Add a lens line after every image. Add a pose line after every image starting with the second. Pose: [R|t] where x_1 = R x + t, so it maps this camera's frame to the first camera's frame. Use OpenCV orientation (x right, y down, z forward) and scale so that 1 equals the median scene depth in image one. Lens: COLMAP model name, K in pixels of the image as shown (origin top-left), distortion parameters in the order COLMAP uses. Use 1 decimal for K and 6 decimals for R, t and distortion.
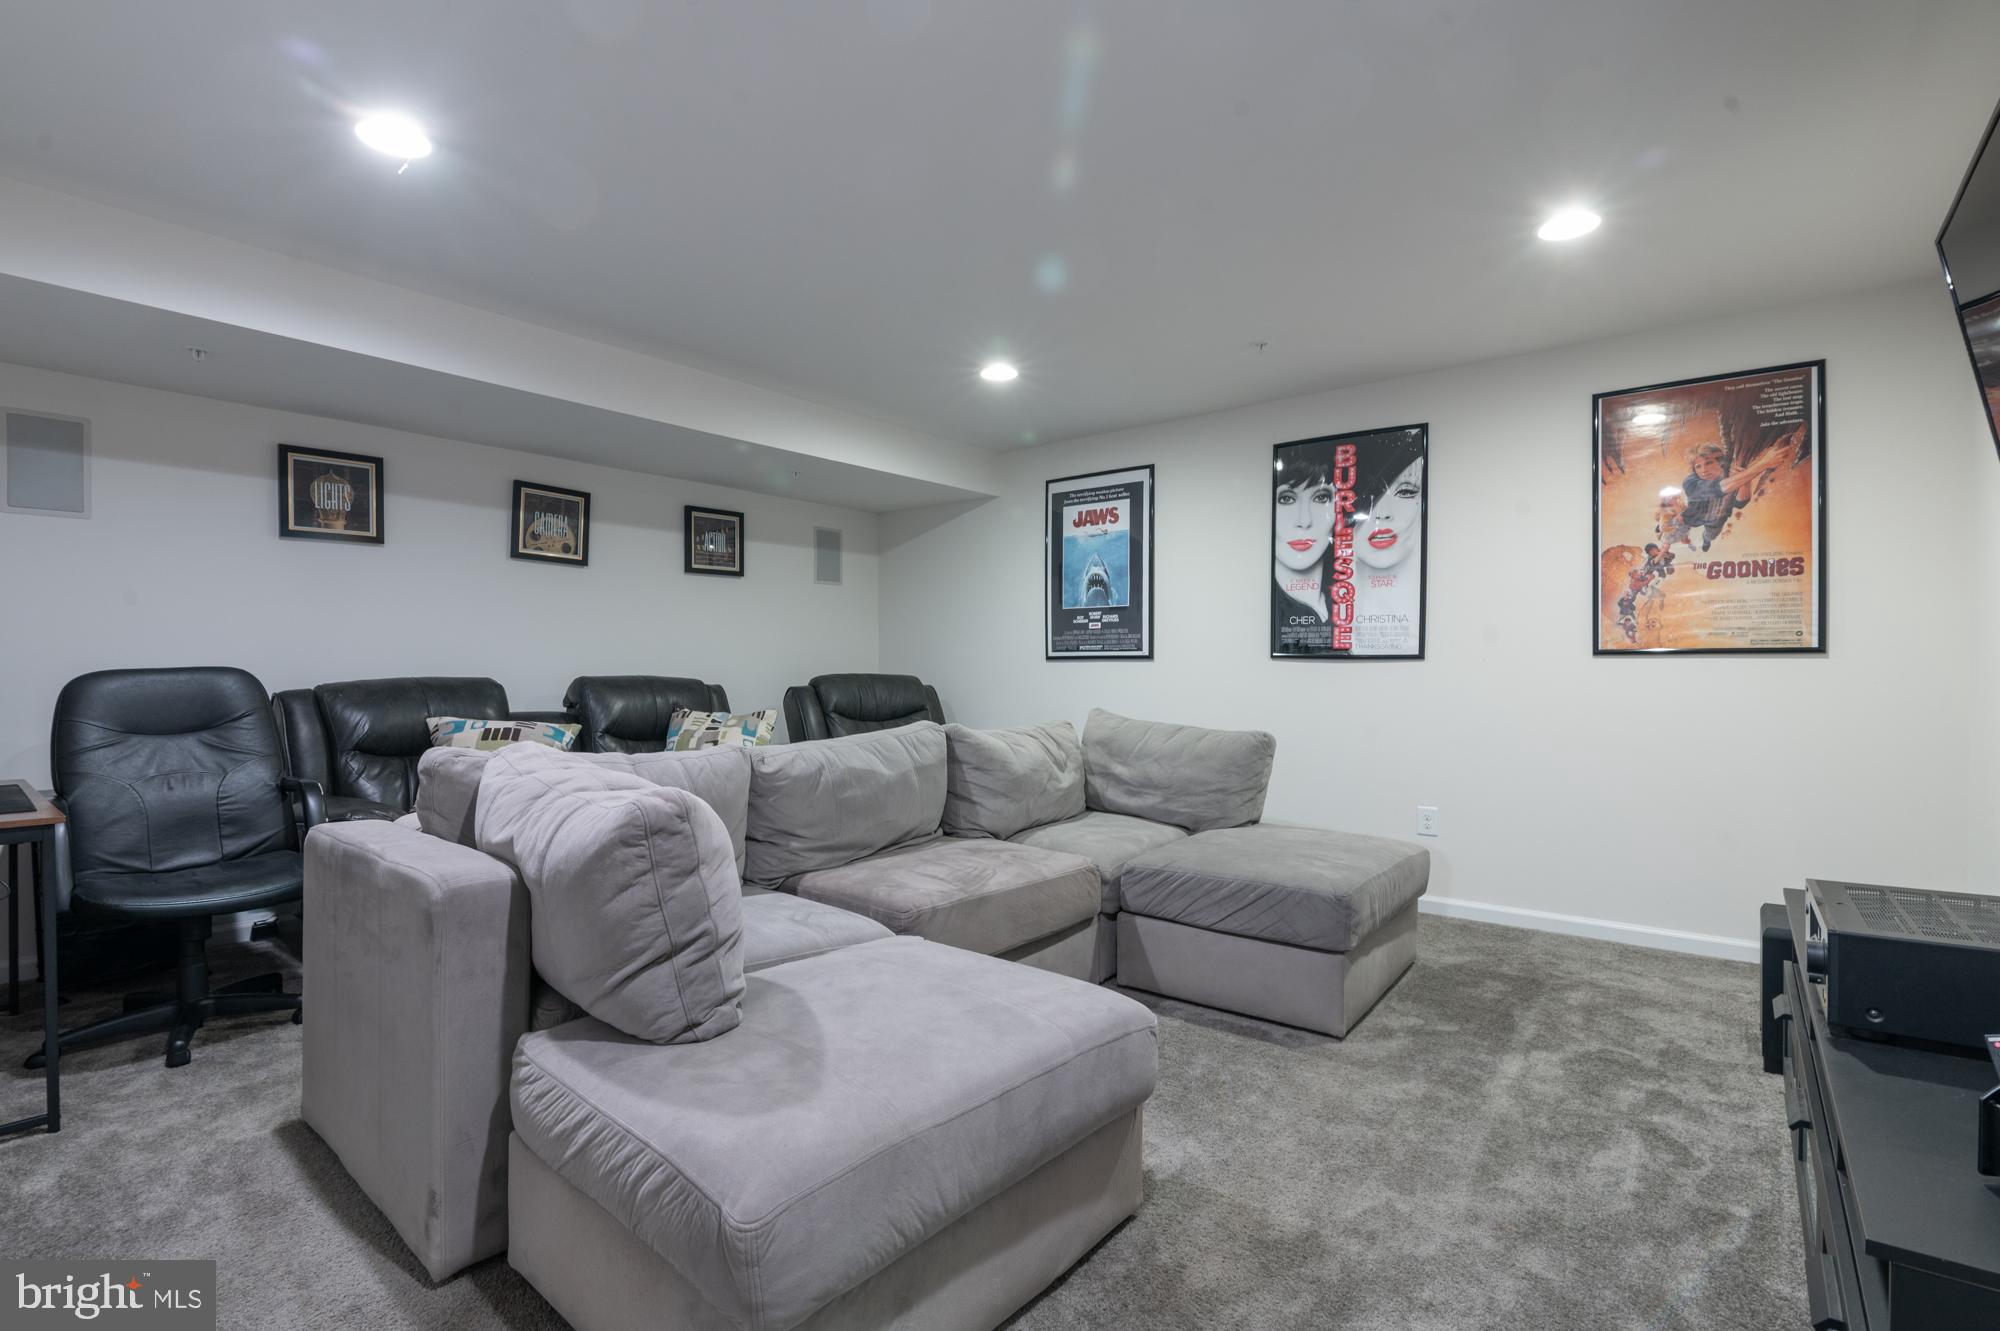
lens RADIAL K [[923.1, 0, 1000.0], [0, 923.1, 665.5], [0, 0, 1]] dist [-0.003076, -0.000410]
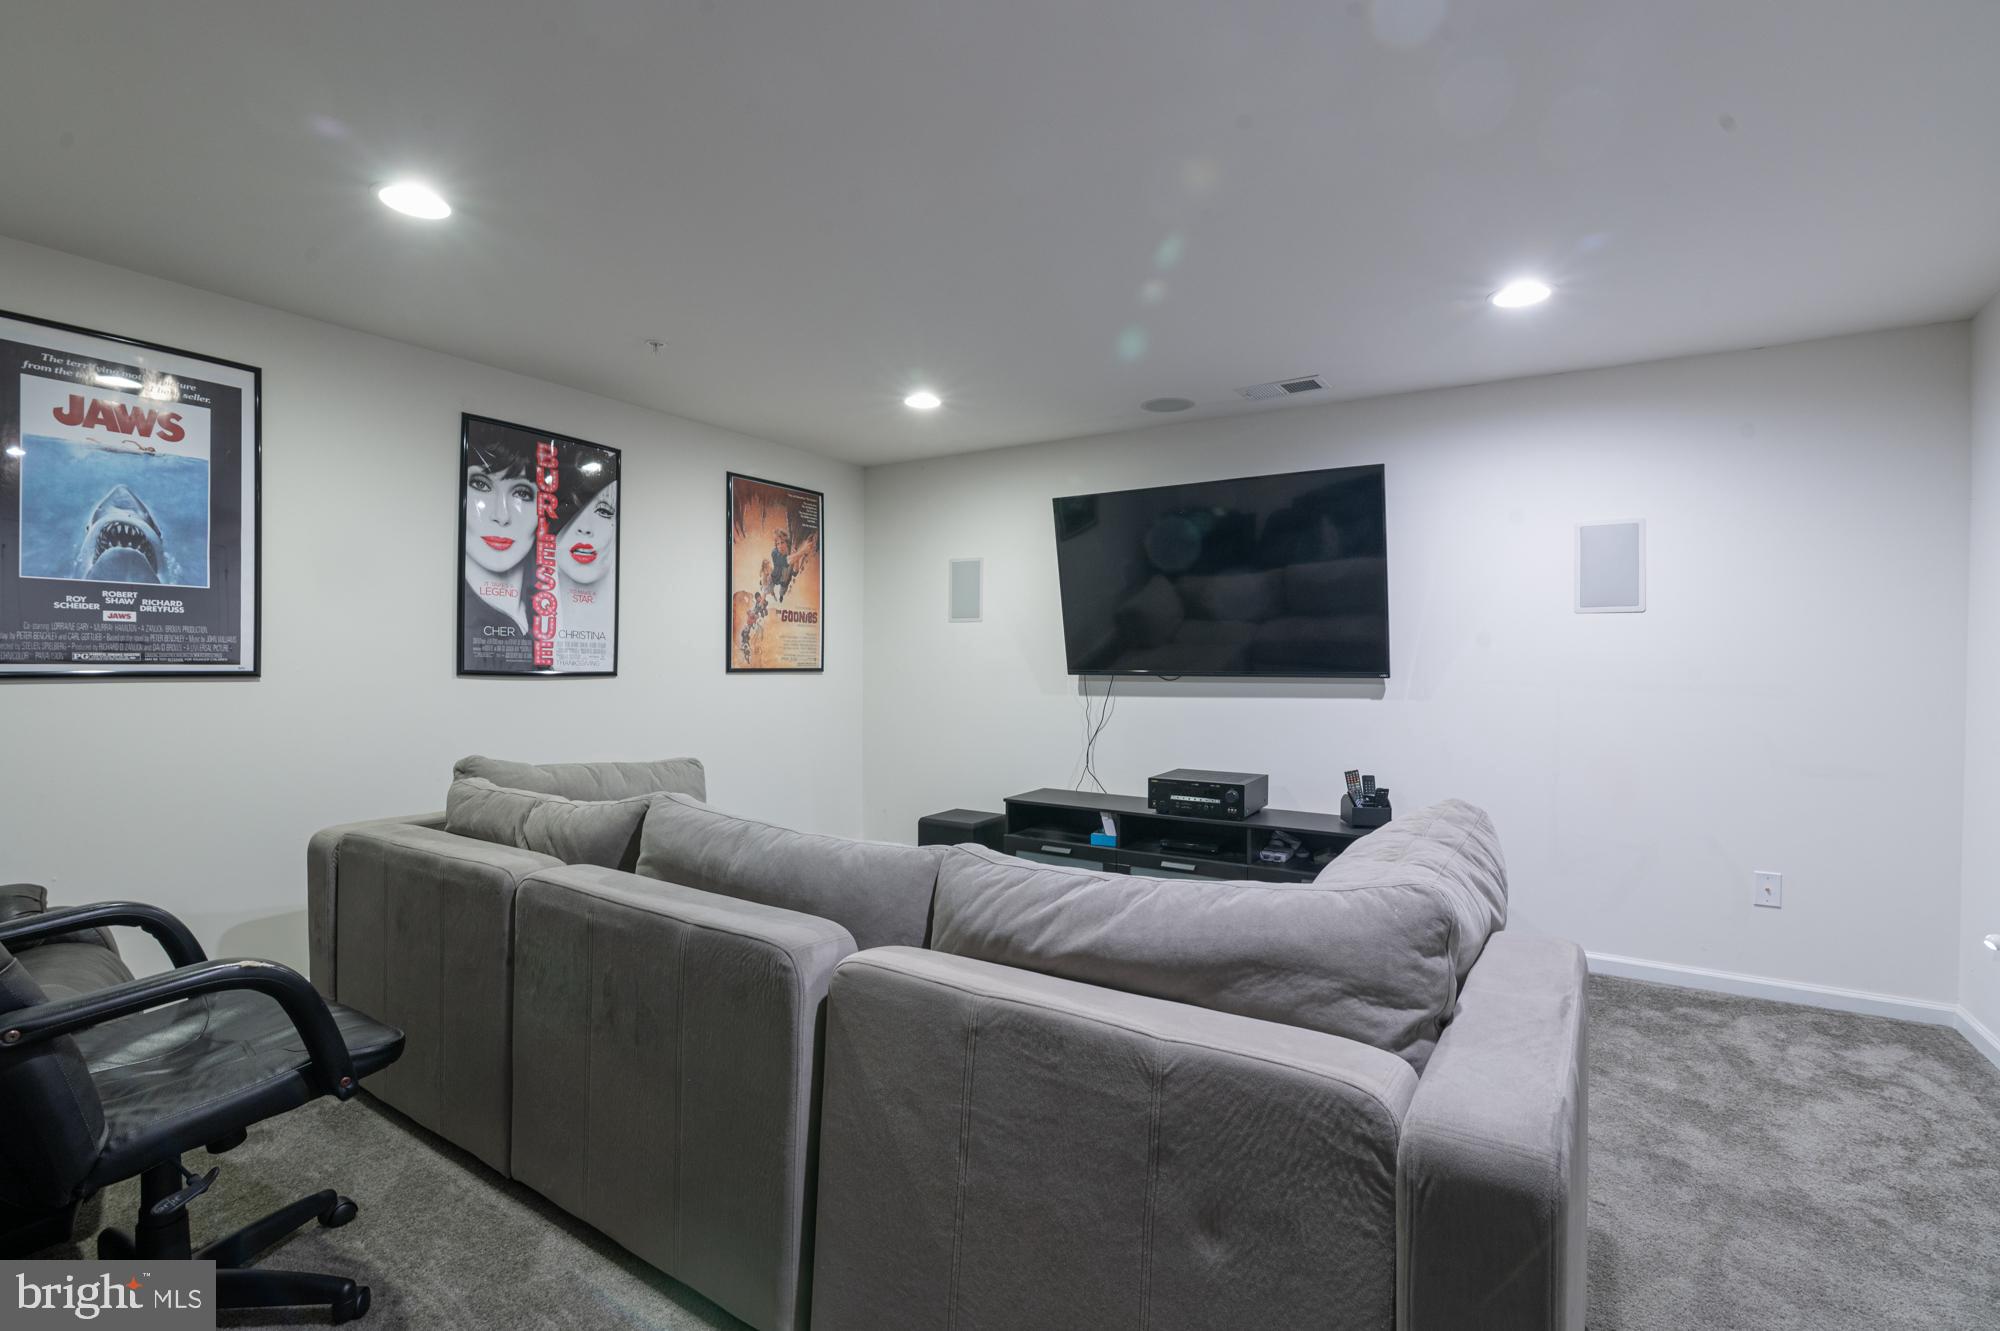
lens RADIAL K [[923.1, 0, 1000.0], [0, 923.1, 665.5], [0, 0, 1]] dist [-0.003076, -0.000410]
pose [[-0.103111, -0.003282, 0.994664, -0.587369], [-0.007679, 0.999967, 0.002504, -0.023377], [-0.994640, -0.007380, -0.103133, 0.640915]]
